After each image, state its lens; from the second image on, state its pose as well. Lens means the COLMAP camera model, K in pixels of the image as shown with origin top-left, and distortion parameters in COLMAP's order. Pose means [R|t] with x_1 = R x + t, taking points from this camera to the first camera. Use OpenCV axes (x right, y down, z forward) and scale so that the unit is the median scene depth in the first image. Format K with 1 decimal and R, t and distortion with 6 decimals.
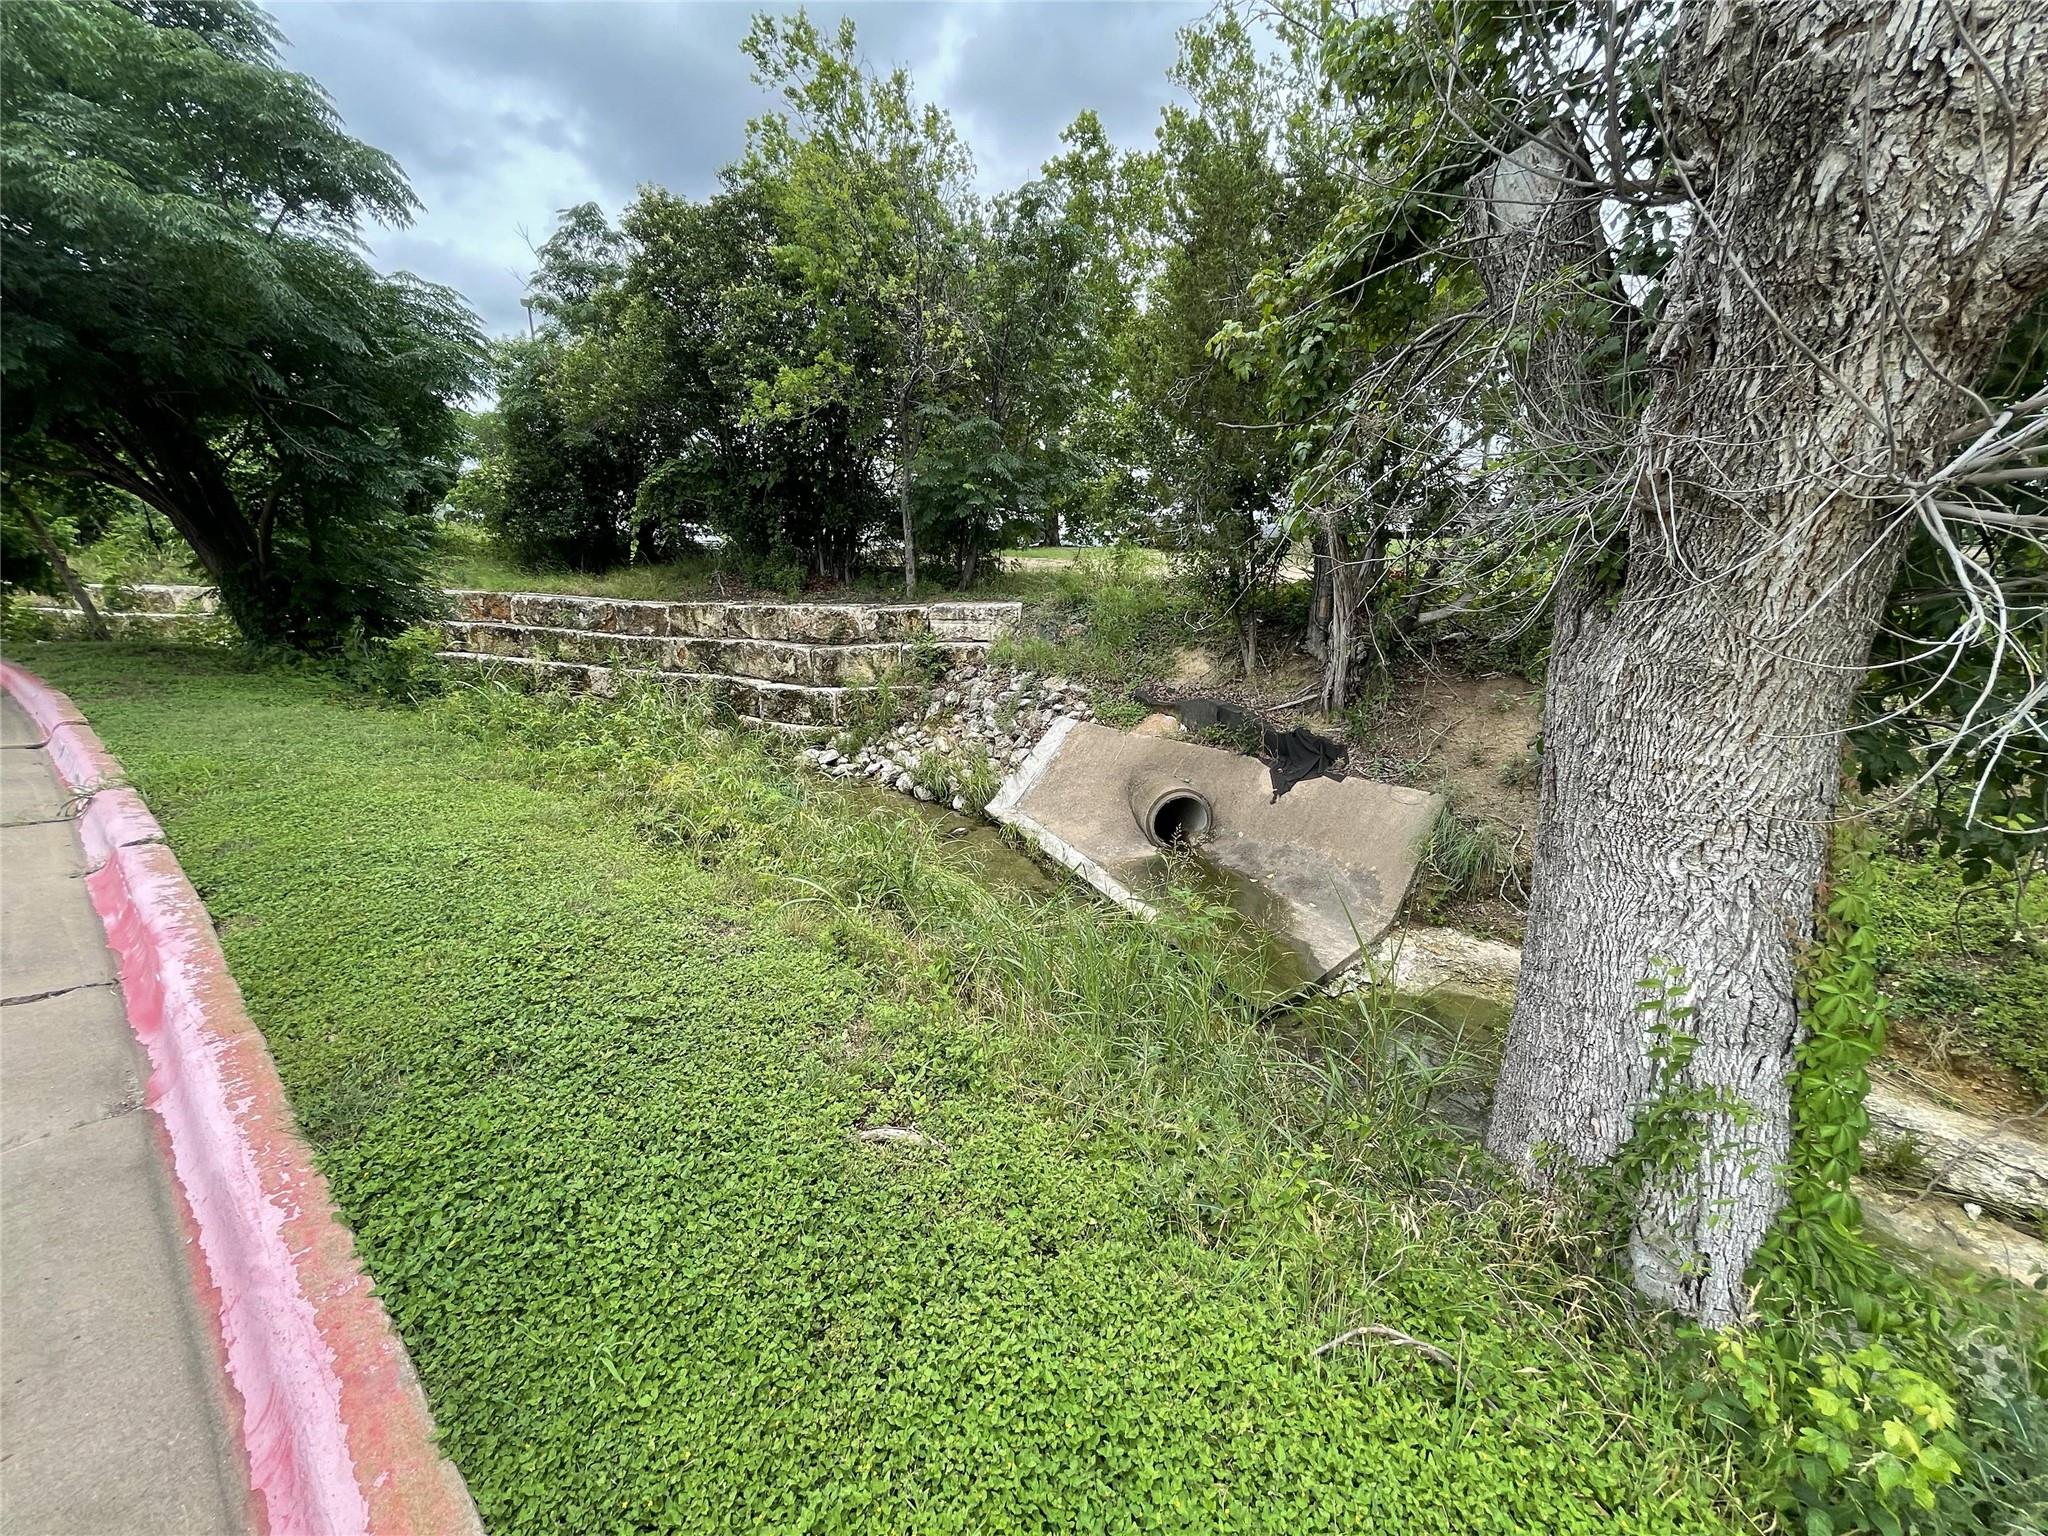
lens RADIAL K [[824.8, 0, 1023.9], [0, 824.8, 763.3], [0, 0, 1]] dist [0.002882, -0.000098]
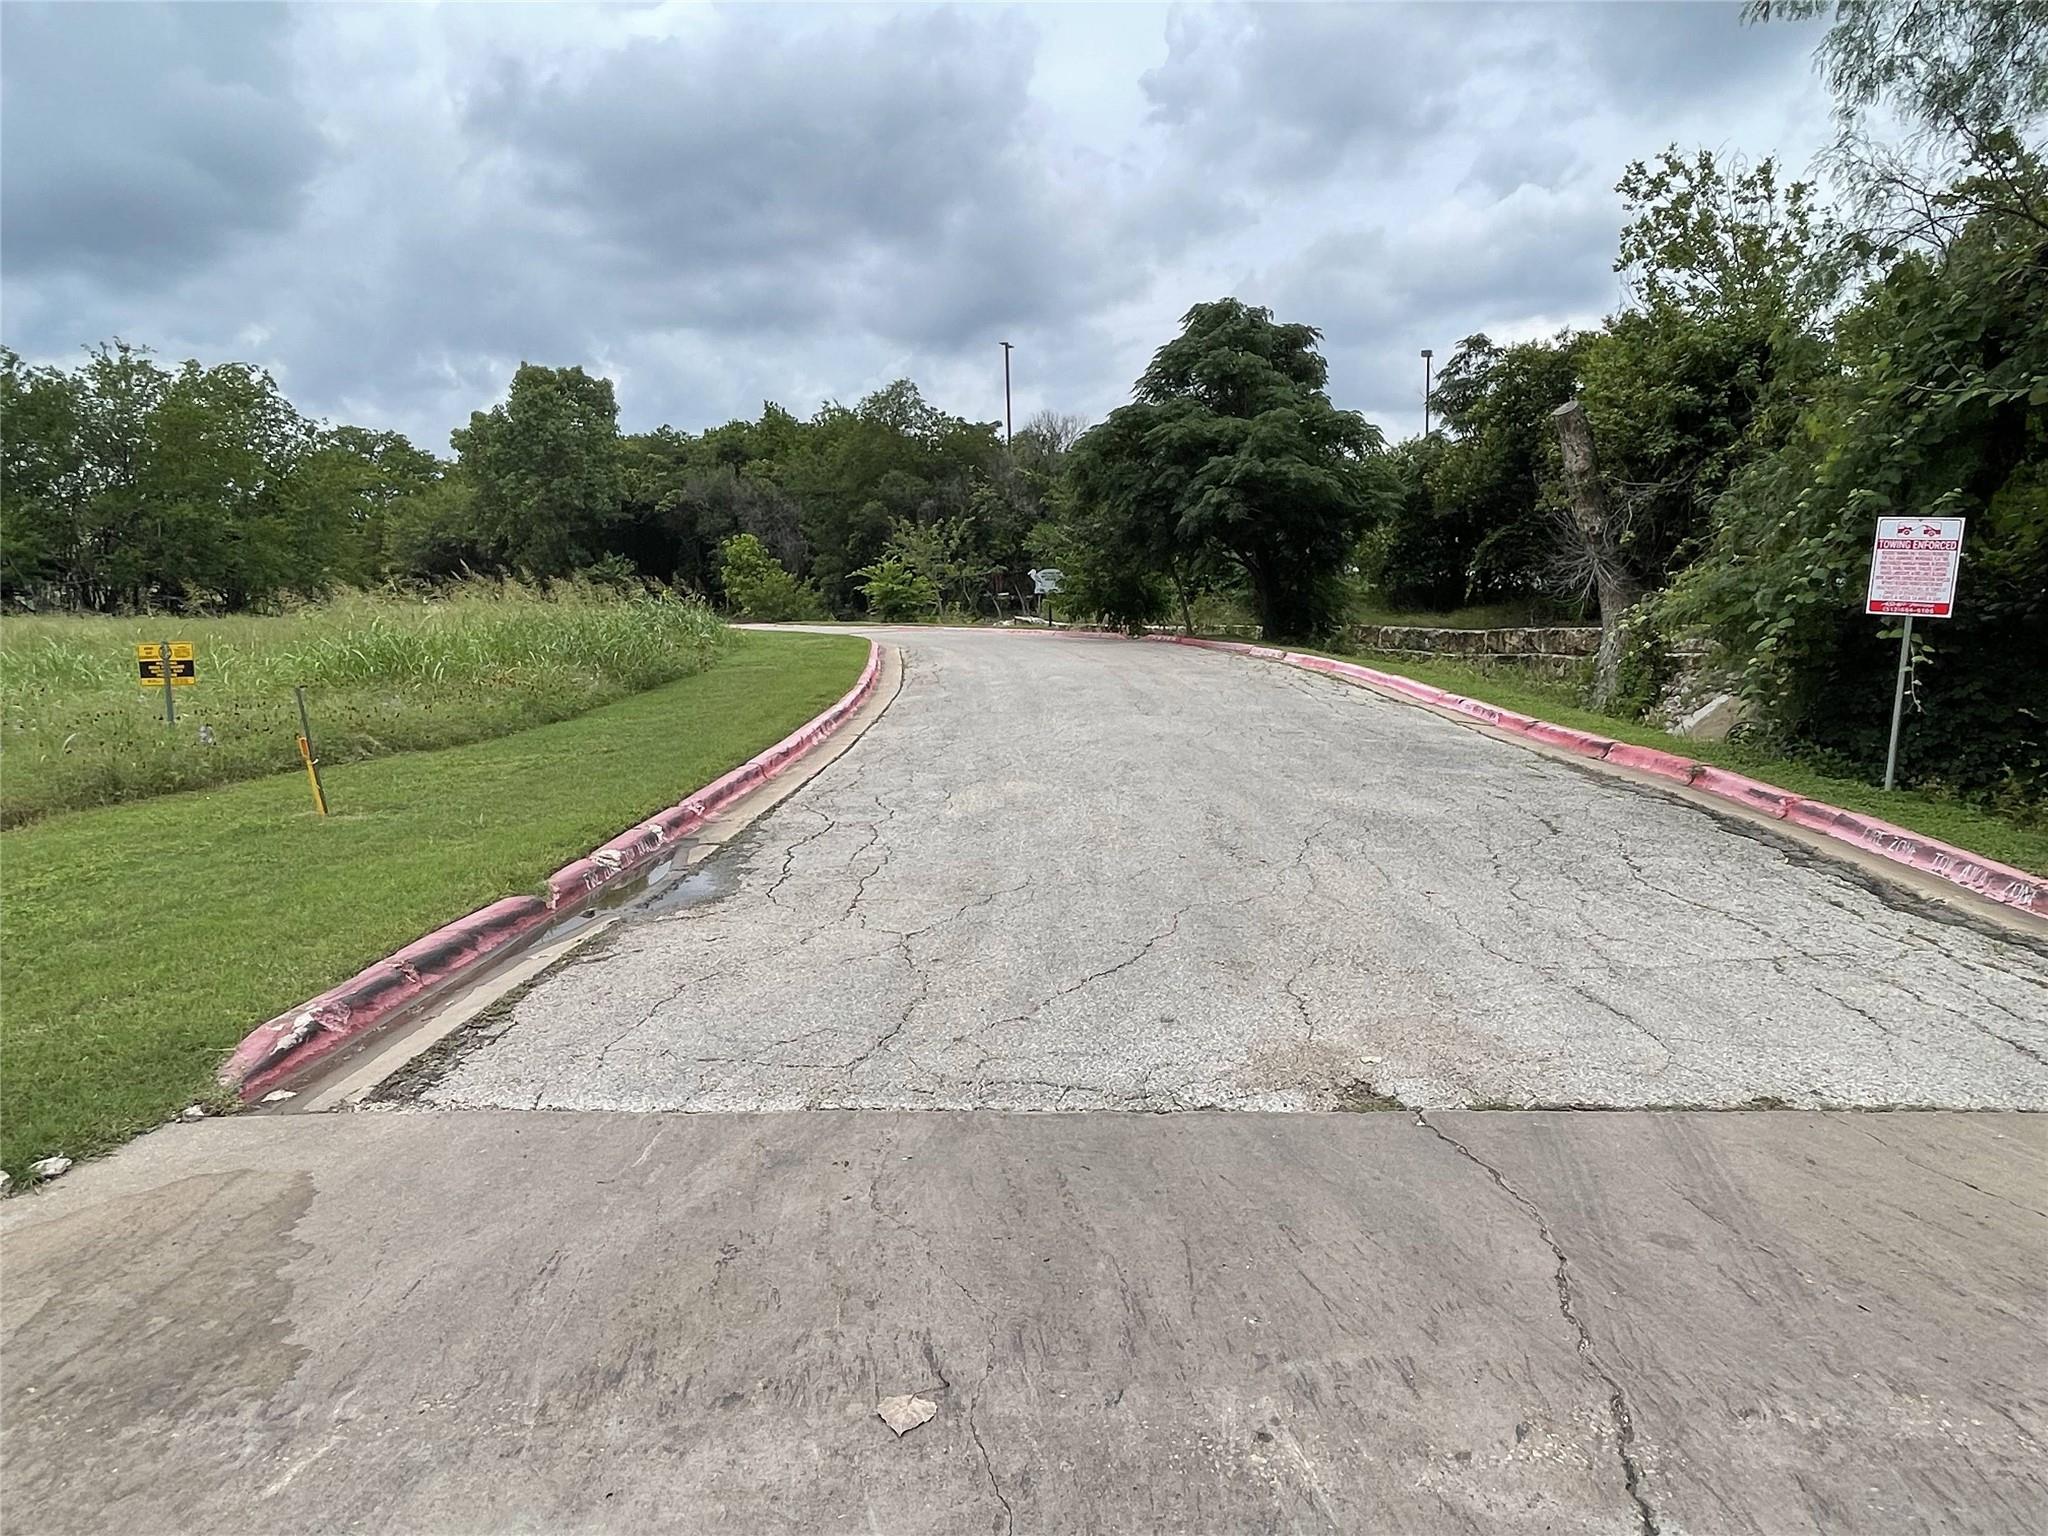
lens RADIAL K [[1301.3, 0, 1035.2], [0, 1301.3, 769.2], [0, 0, 1]] dist [0.028278, -0.039513]
pose [[0.711012, 0.072845, -0.699397, 0.762779], [-0.162960, 0.984612, -0.063115, 0.394391], [0.684037, 0.158849, 0.711941, -1.365901]]
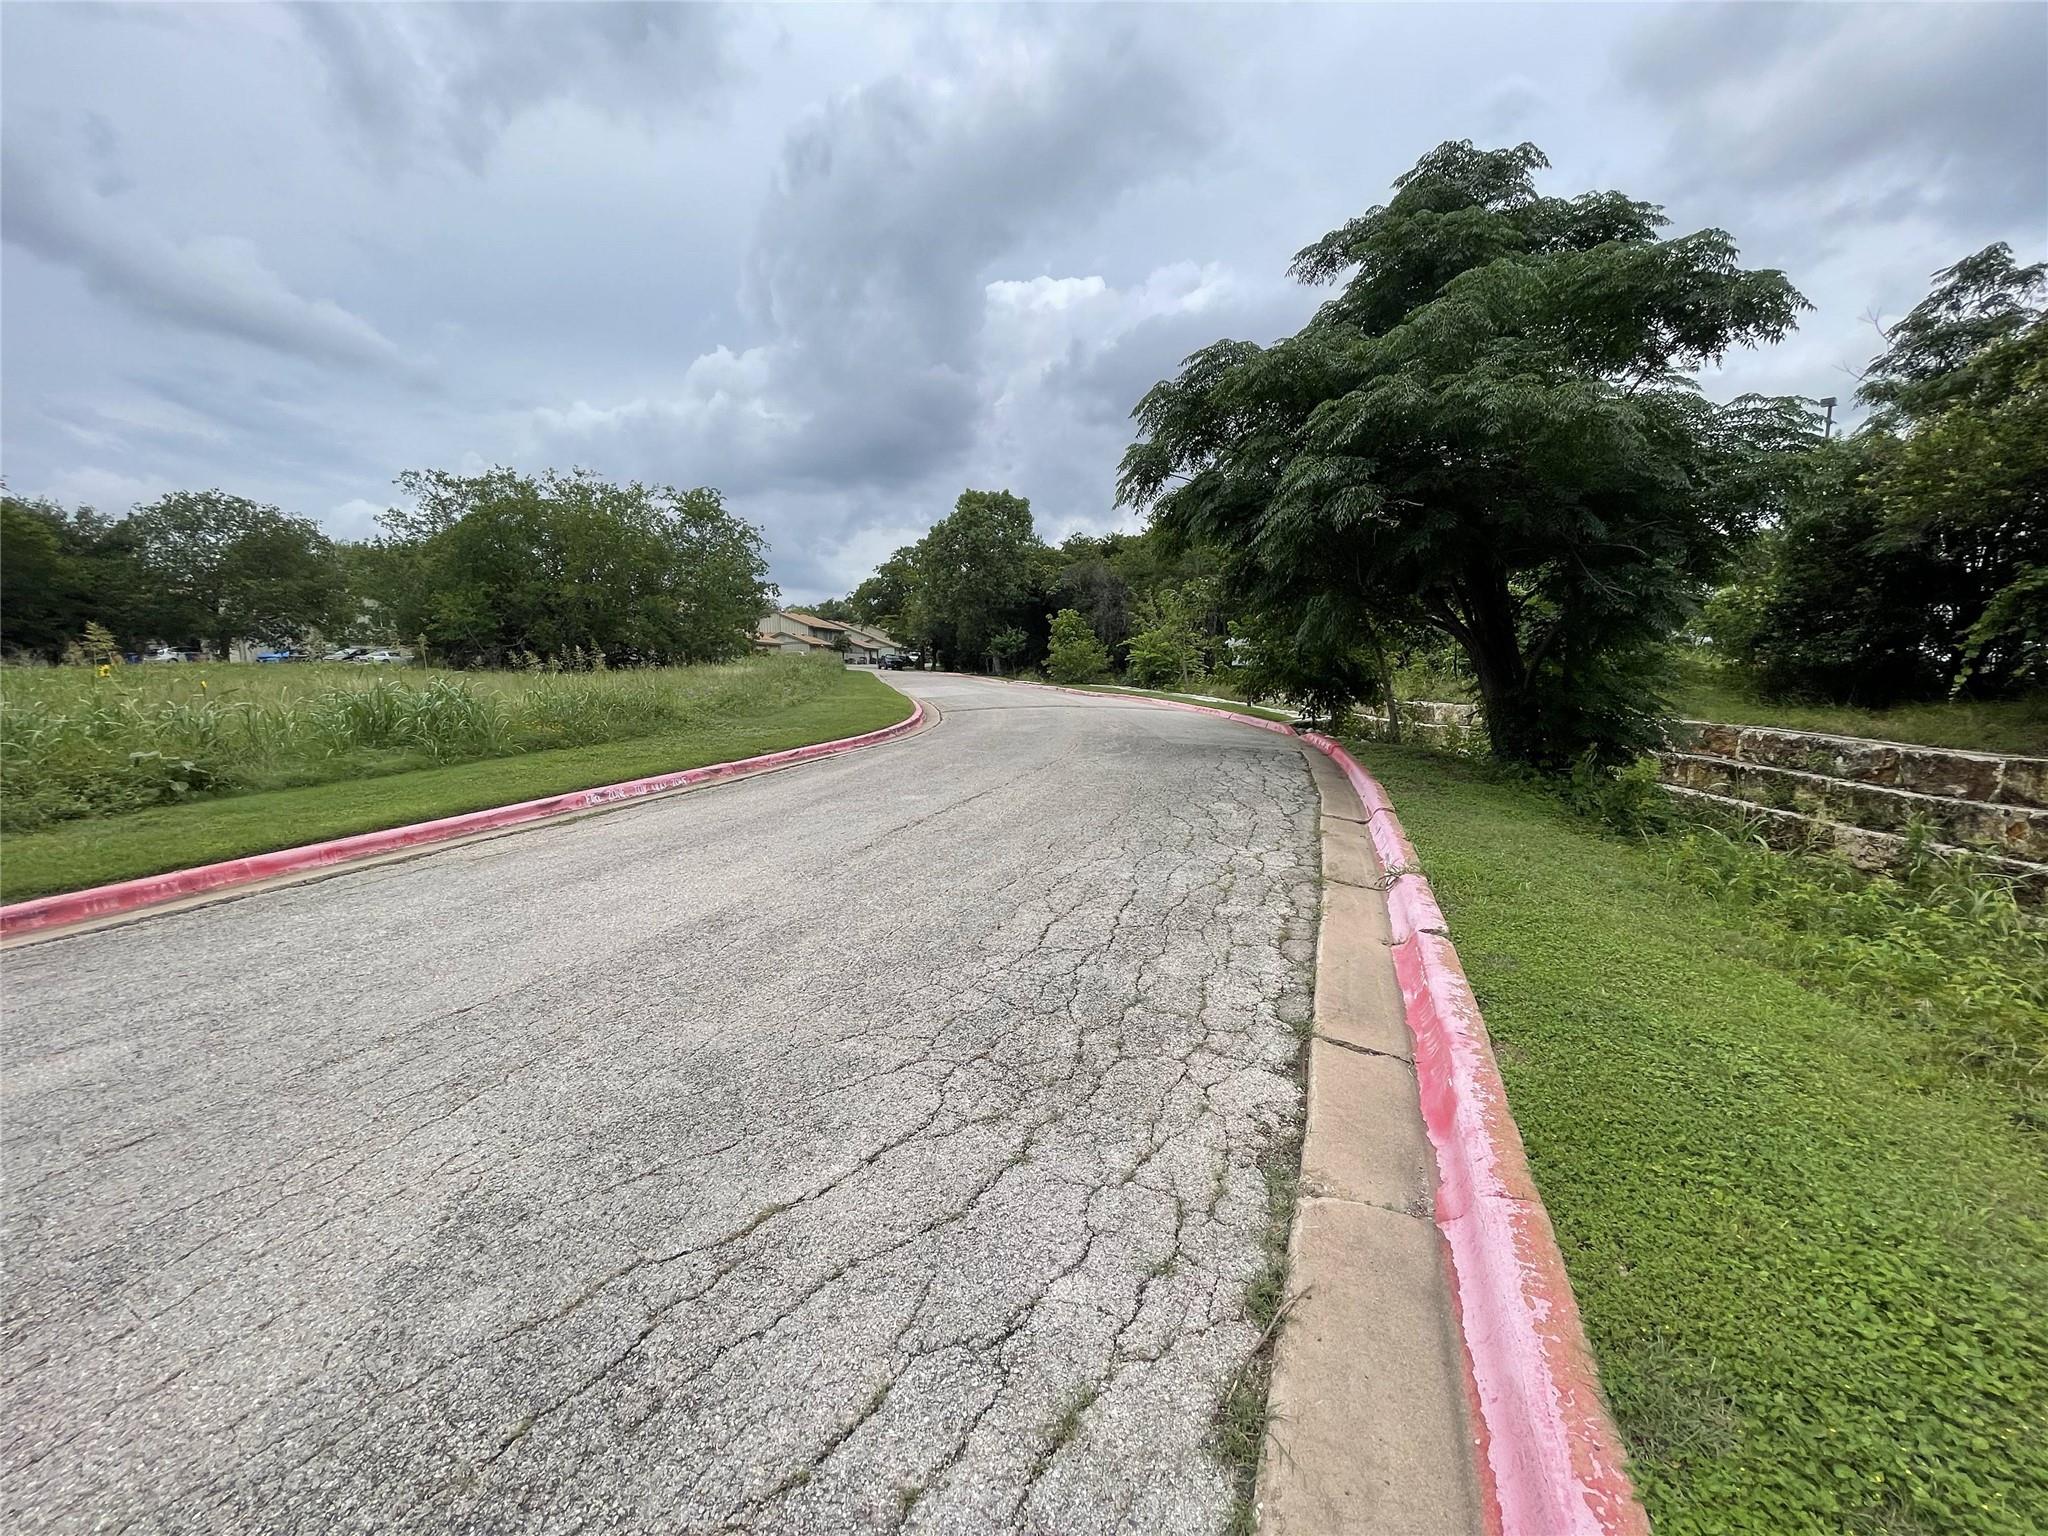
lens RADIAL K [[818.6, 0, 1023.3], [0, 818.6, 776.8], [0, 0, 1]] dist [0.001041, 0.000106]
pose [[0.325036, 0.123930, -0.937546, -0.068573], [-0.243071, 0.969018, 0.043820, -0.008413], [0.913930, 0.213647, 0.345090, 0.011708]]
